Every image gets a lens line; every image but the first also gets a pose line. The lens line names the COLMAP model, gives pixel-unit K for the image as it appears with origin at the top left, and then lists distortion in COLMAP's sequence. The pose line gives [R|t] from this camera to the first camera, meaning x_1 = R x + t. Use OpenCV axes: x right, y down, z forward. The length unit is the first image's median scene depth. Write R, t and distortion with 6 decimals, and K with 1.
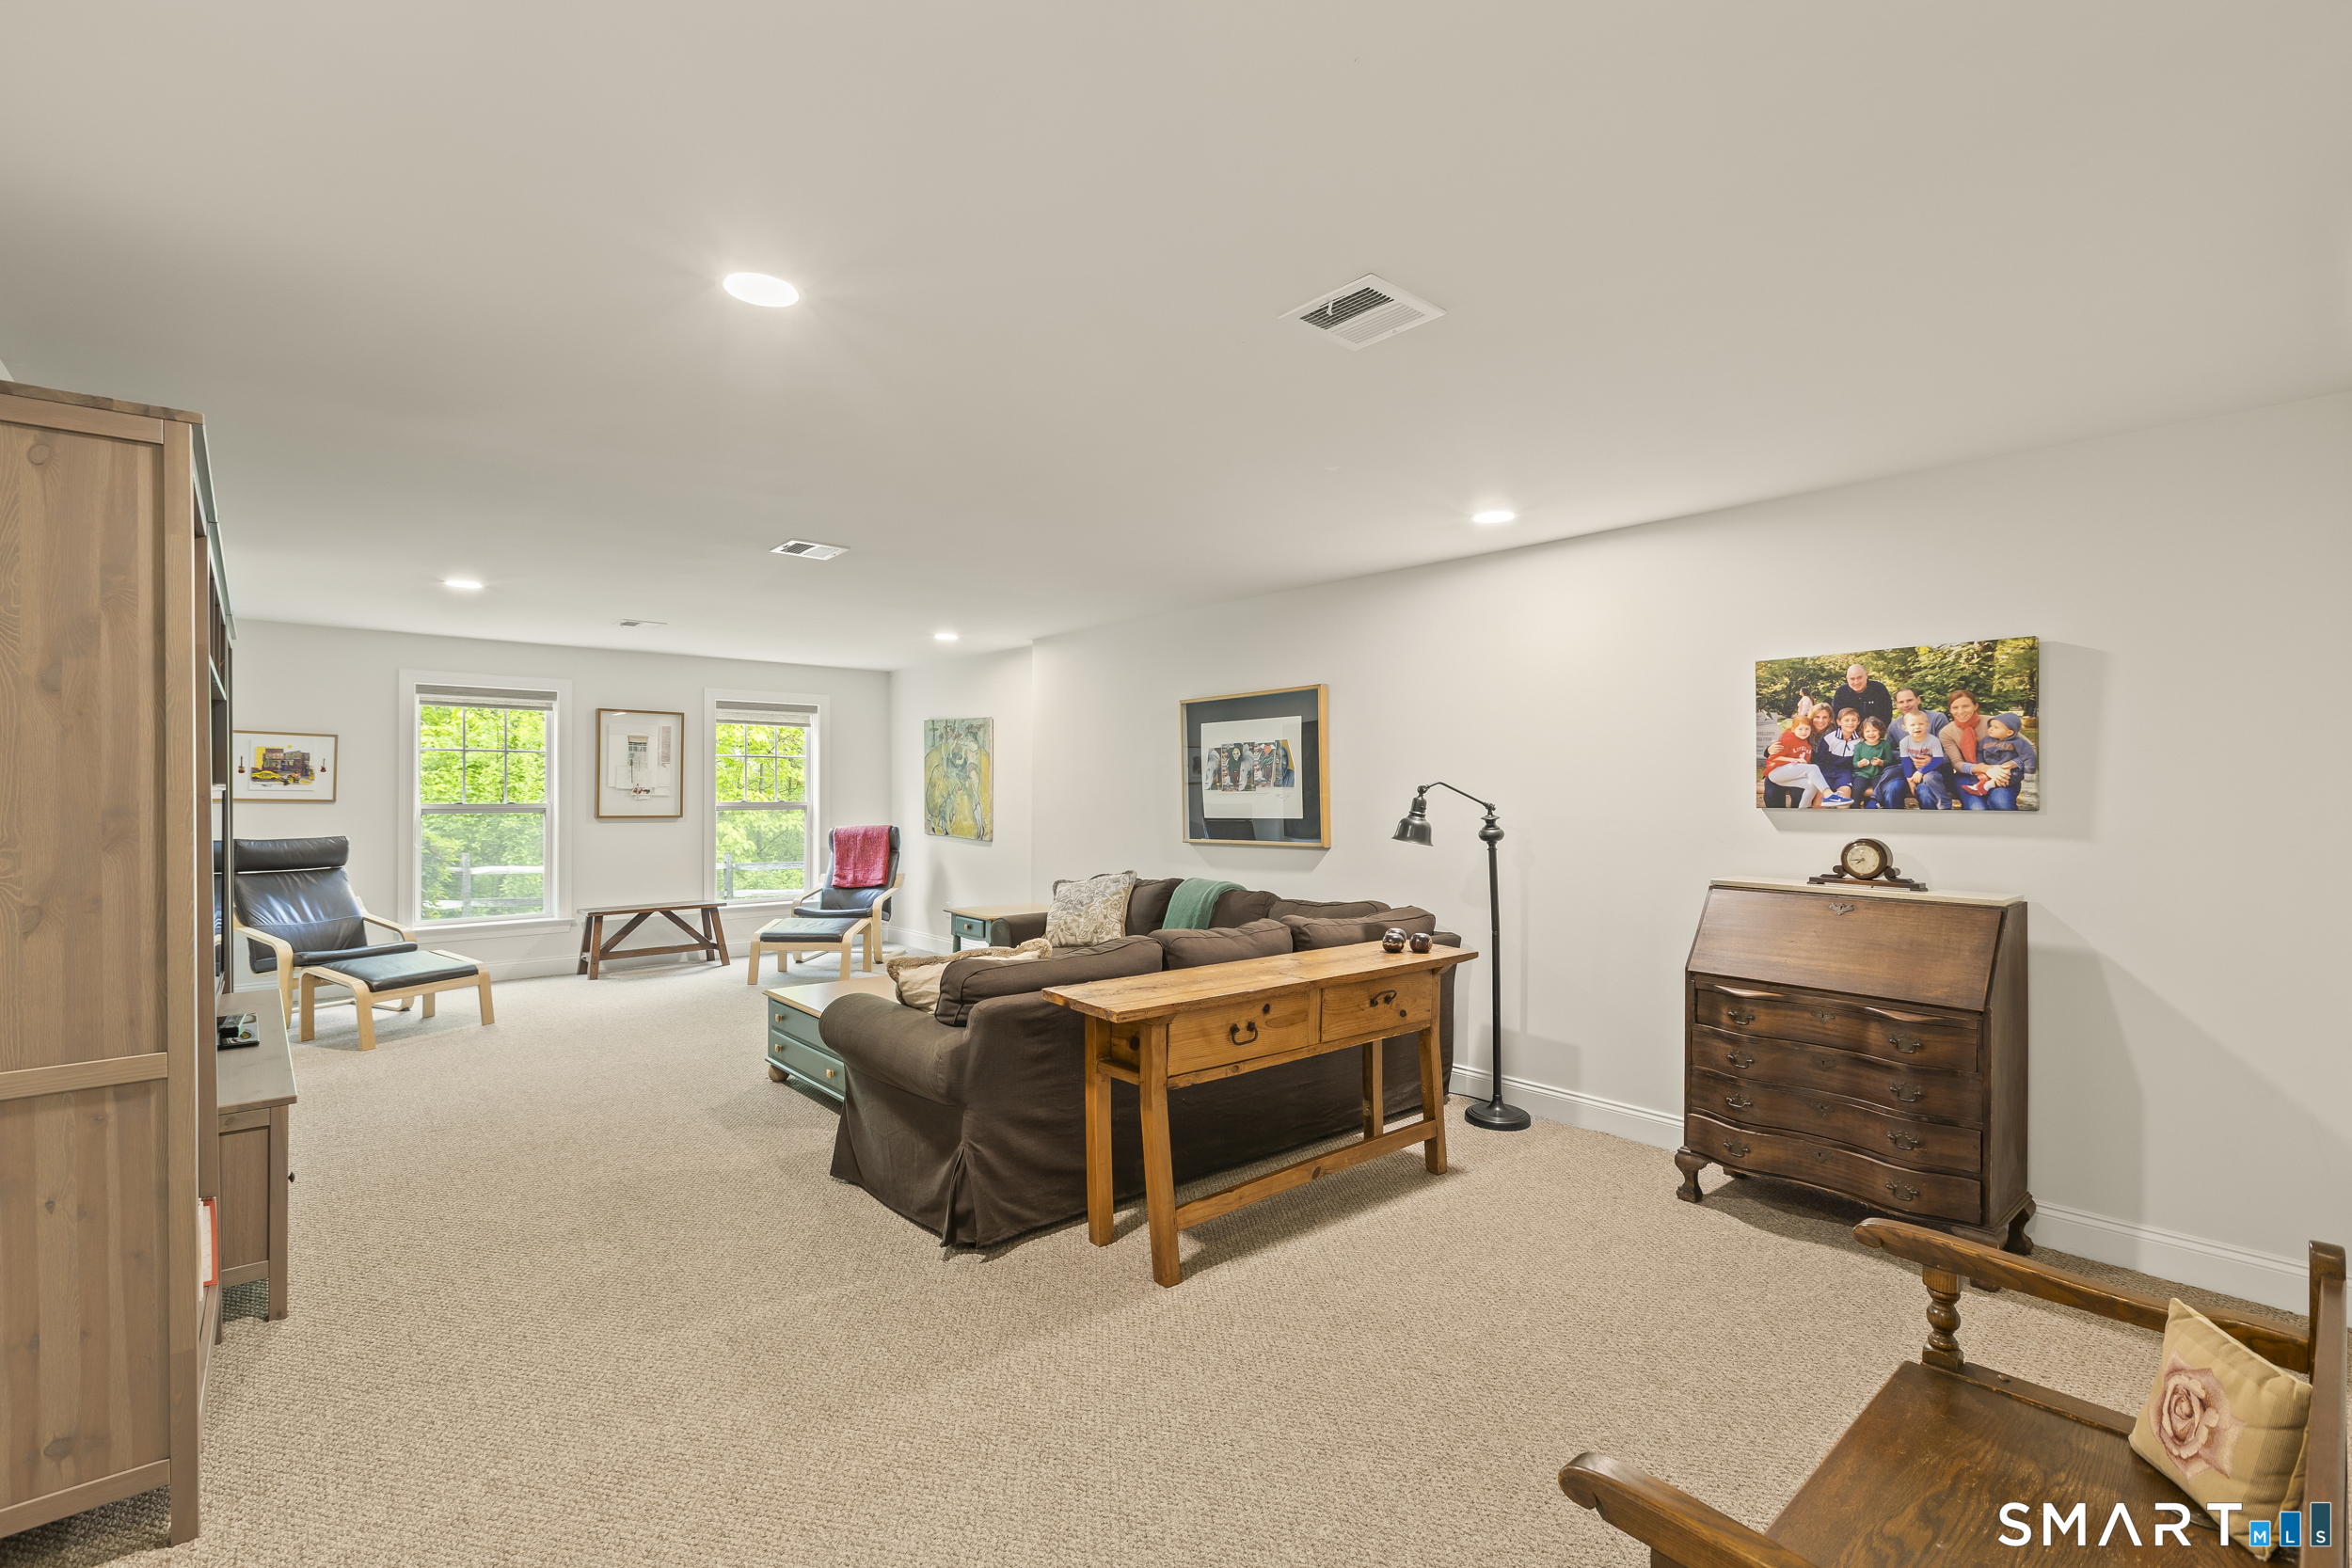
lens RADIAL K [[1039.0, 0, 1154.7], [0, 1039.0, 786.6], [0, 0, 1]] dist [-0.000394, -0.000490]
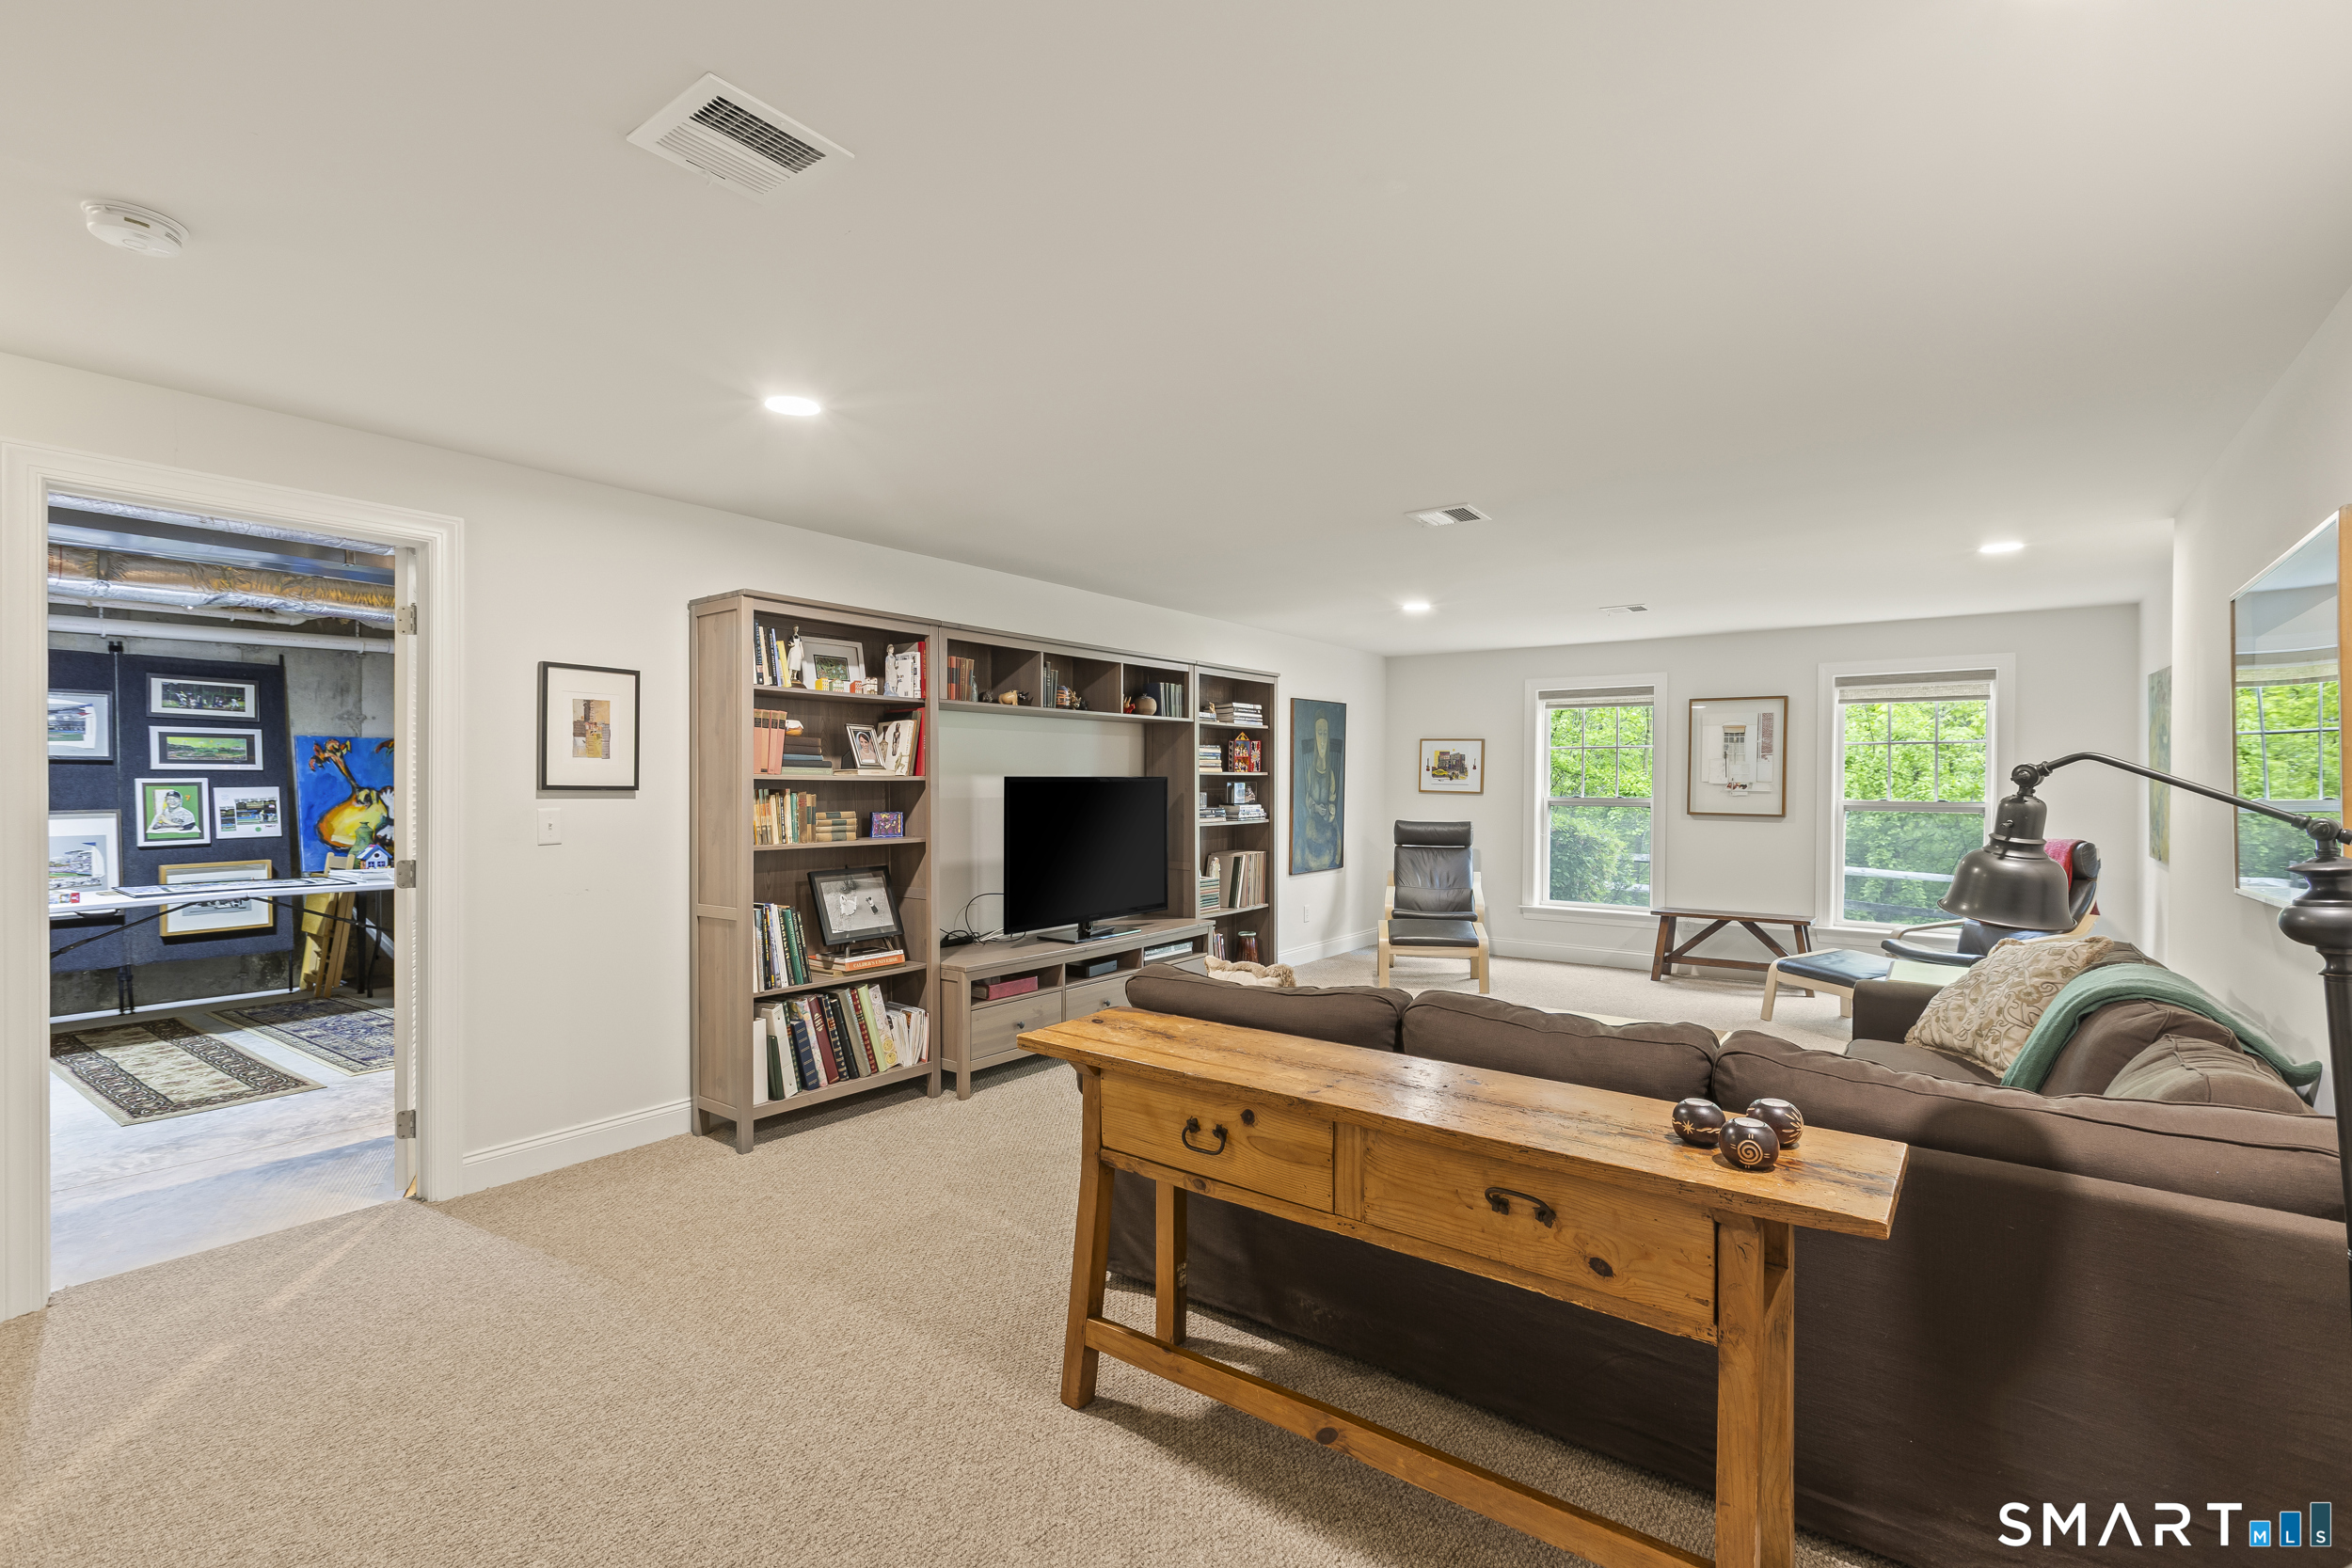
lens RADIAL K [[1039.0, 0, 1154.7], [0, 1039.0, 786.6], [0, 0, 1]] dist [-0.000394, -0.000490]
pose [[0.228204, 0.003380, -0.973607, 0.300656], [-0.002245, 0.999993, 0.002945, 0.003323], [0.973611, 0.001513, 0.228210, 0.333414]]
